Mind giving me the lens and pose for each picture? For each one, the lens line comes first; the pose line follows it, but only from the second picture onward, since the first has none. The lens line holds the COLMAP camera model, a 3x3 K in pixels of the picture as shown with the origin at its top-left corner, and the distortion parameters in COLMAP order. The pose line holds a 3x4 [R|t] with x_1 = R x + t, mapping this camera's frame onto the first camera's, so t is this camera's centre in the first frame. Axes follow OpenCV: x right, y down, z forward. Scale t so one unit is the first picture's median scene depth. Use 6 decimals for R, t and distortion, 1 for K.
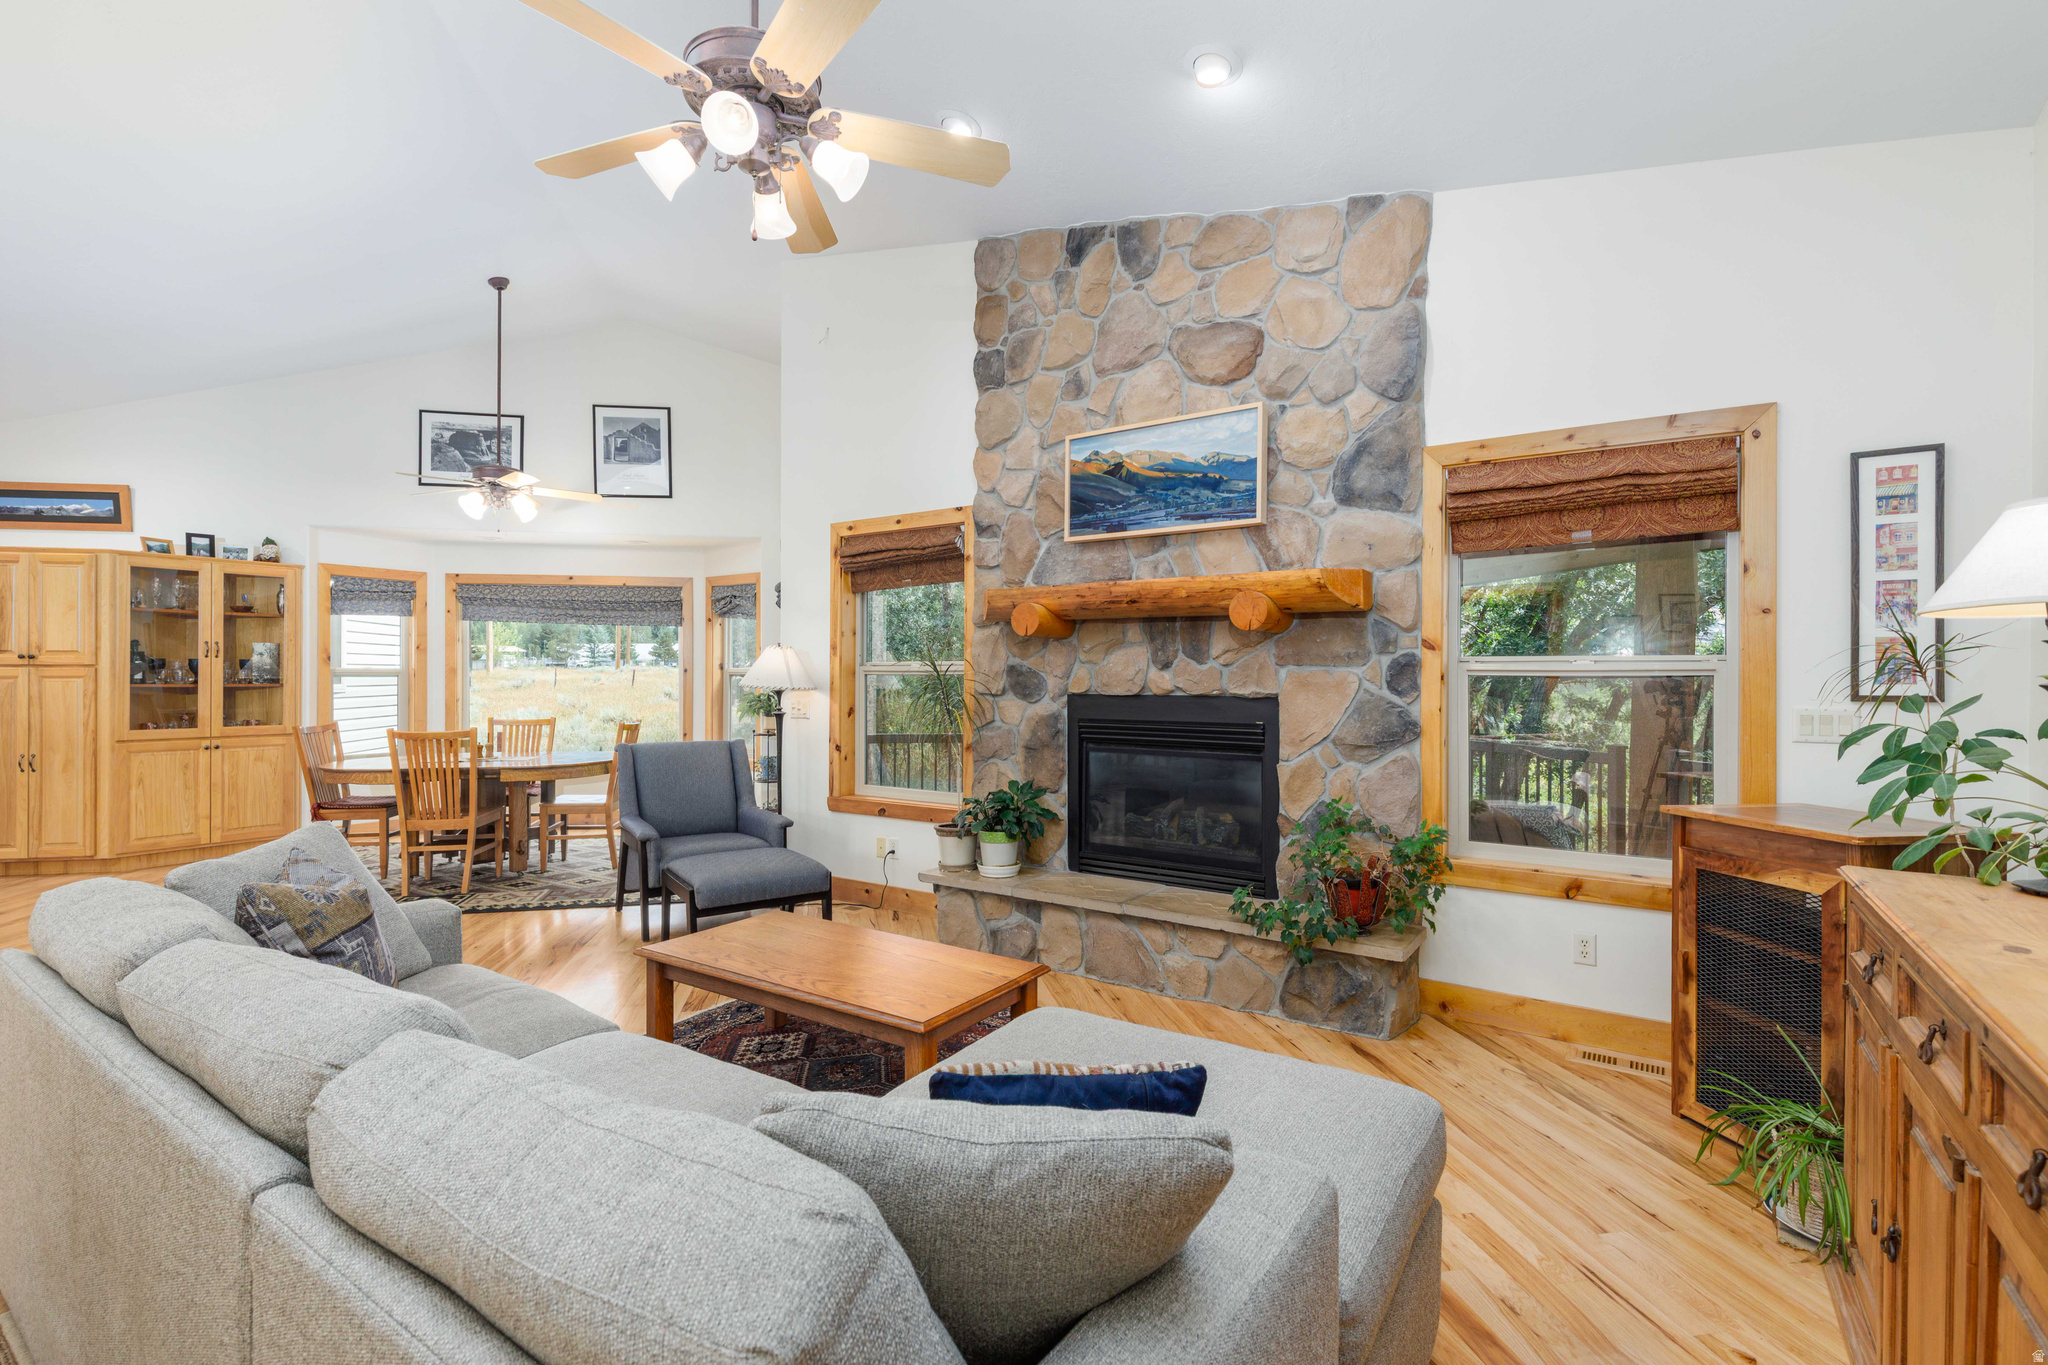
lens RADIAL K [[921.6, 0, 1019.9], [0, 921.6, 673.2], [0, 0, 1]] dist [0.005223, 0.000797]
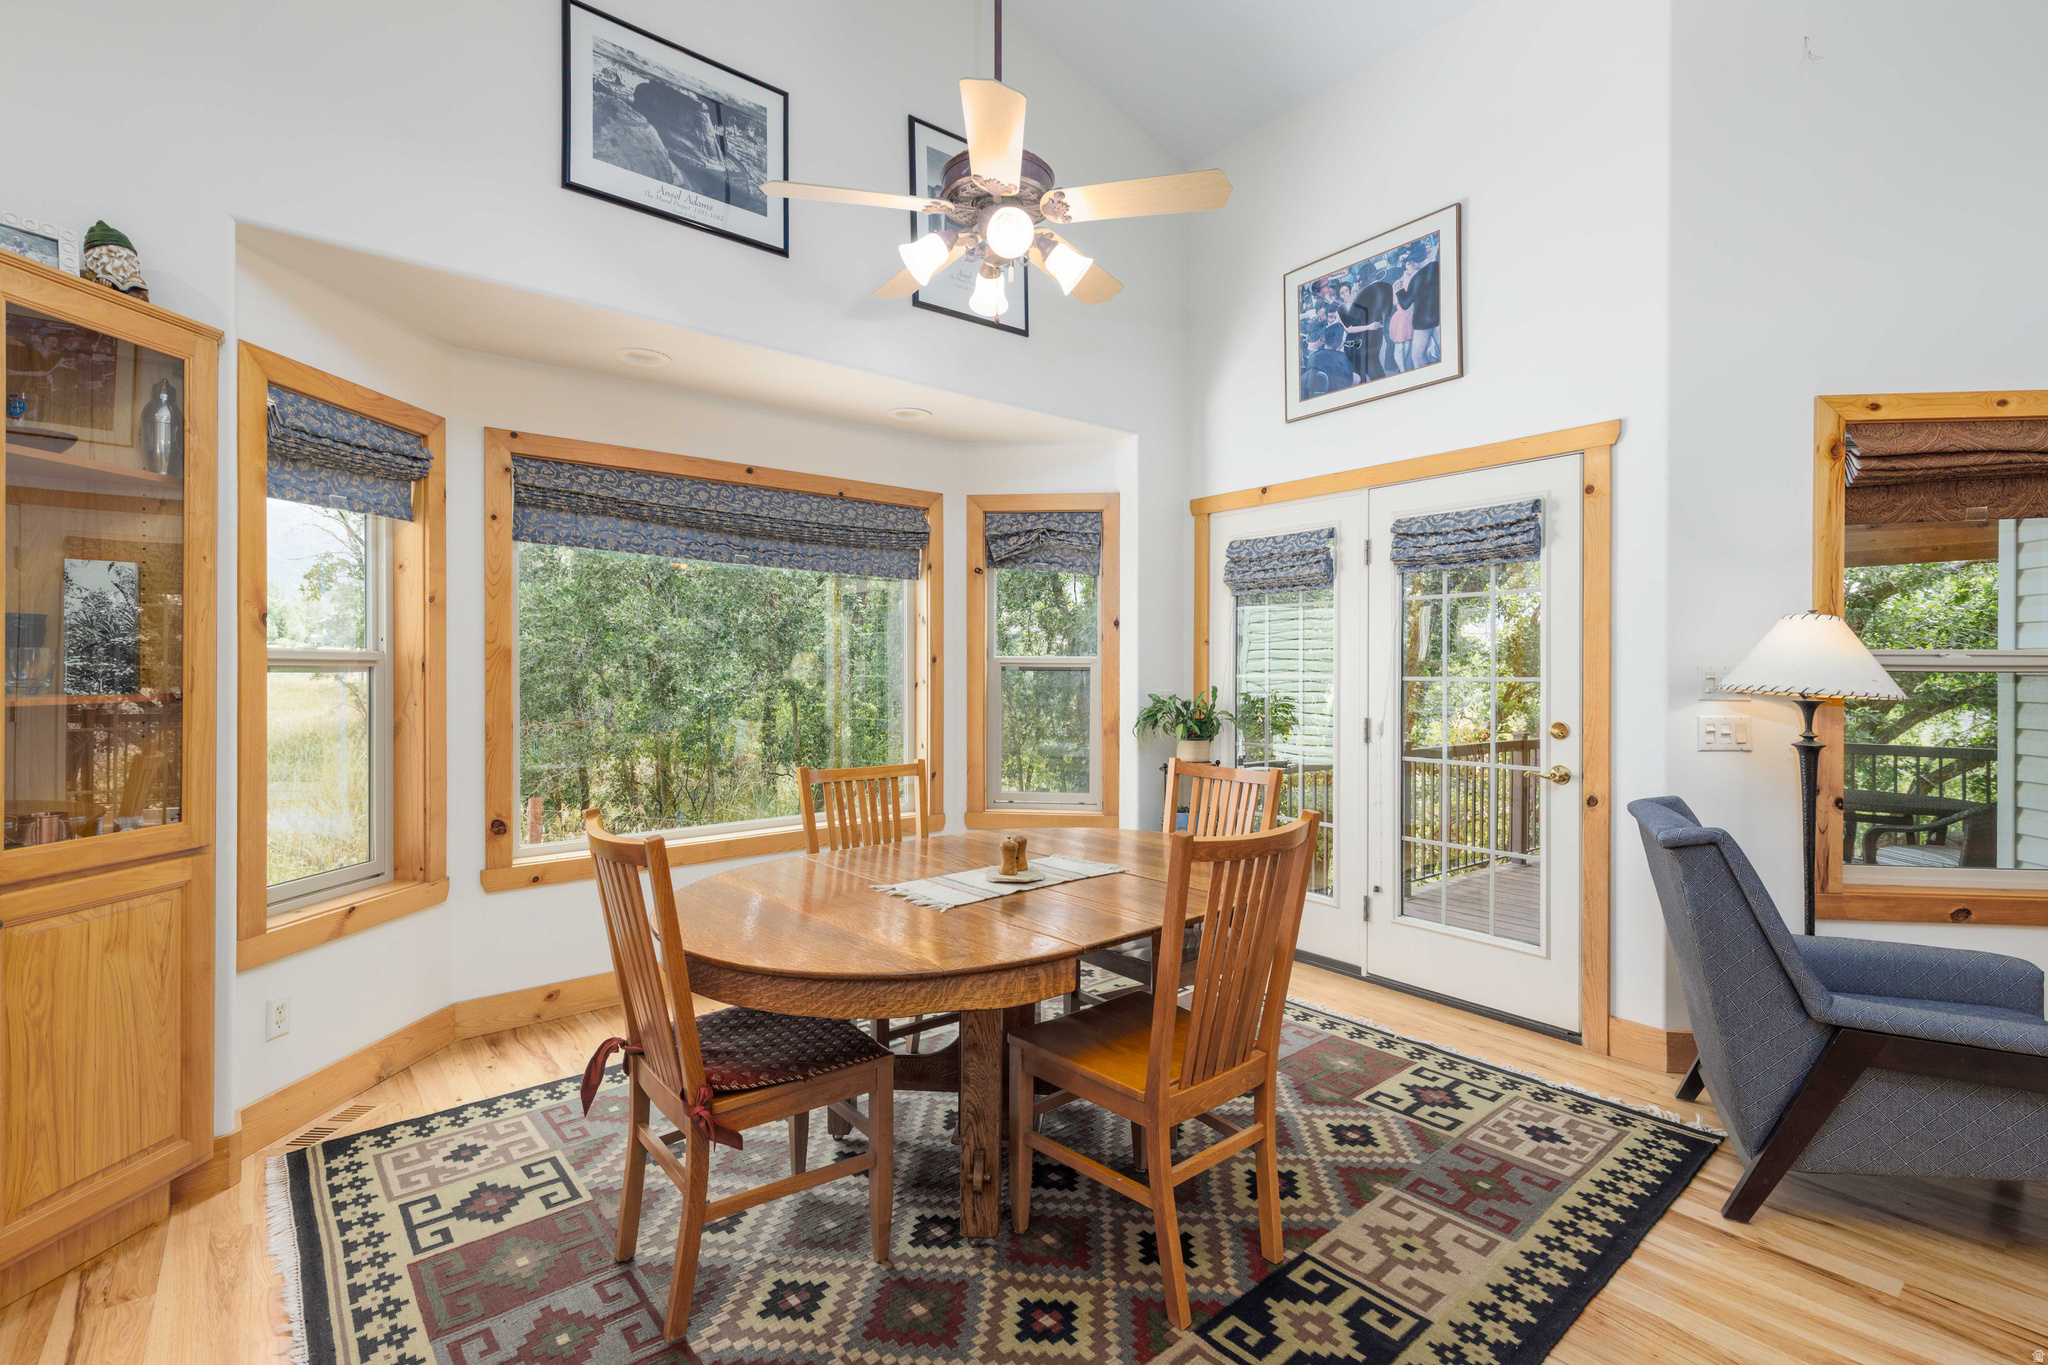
lens RADIAL K [[934.1, 0, 994.9], [0, 934.1, 659.4], [0, 0, 1]] dist [0.013302, 0.000283]
pose [[0.879265, 0.007570, 0.476273, -0.727527], [-0.004617, 0.999962, -0.007370, 0.001227], [-0.476311, 0.004282, 0.879267, 0.600412]]
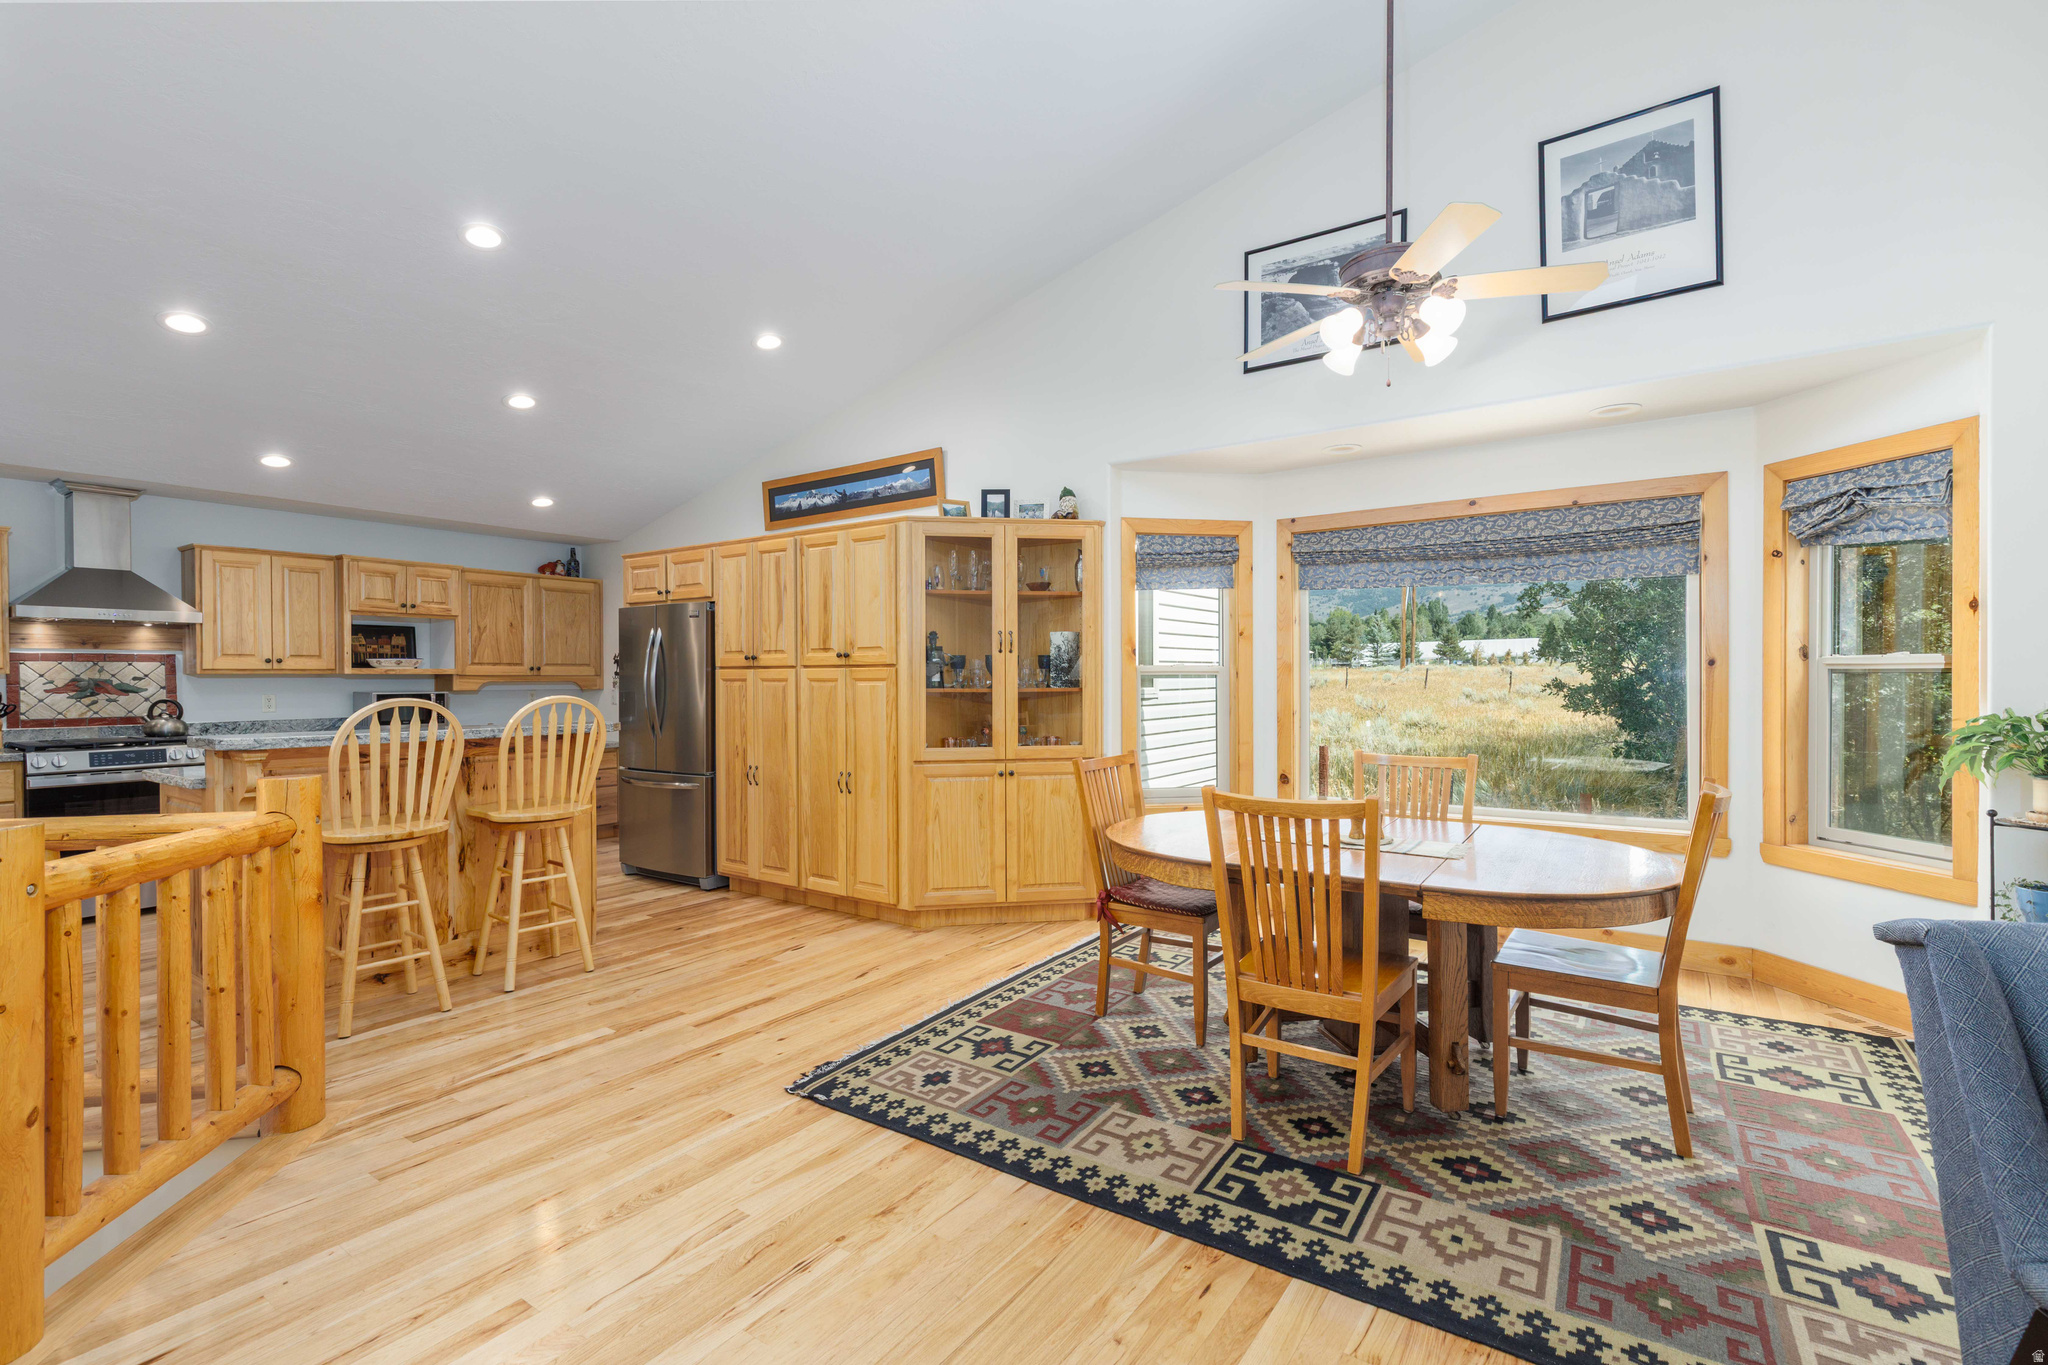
lens RADIAL K [[913.4, 0, 1024.0], [0, 913.4, 682.5], [0, 0, 1]] dist [0.006569, 0.000438]
pose [[0.699742, -0.000223, -0.714396, -0.334895], [0.007966, 0.999940, 0.007491, 0.001715], [0.714352, -0.010932, 0.699702, 0.490568]]
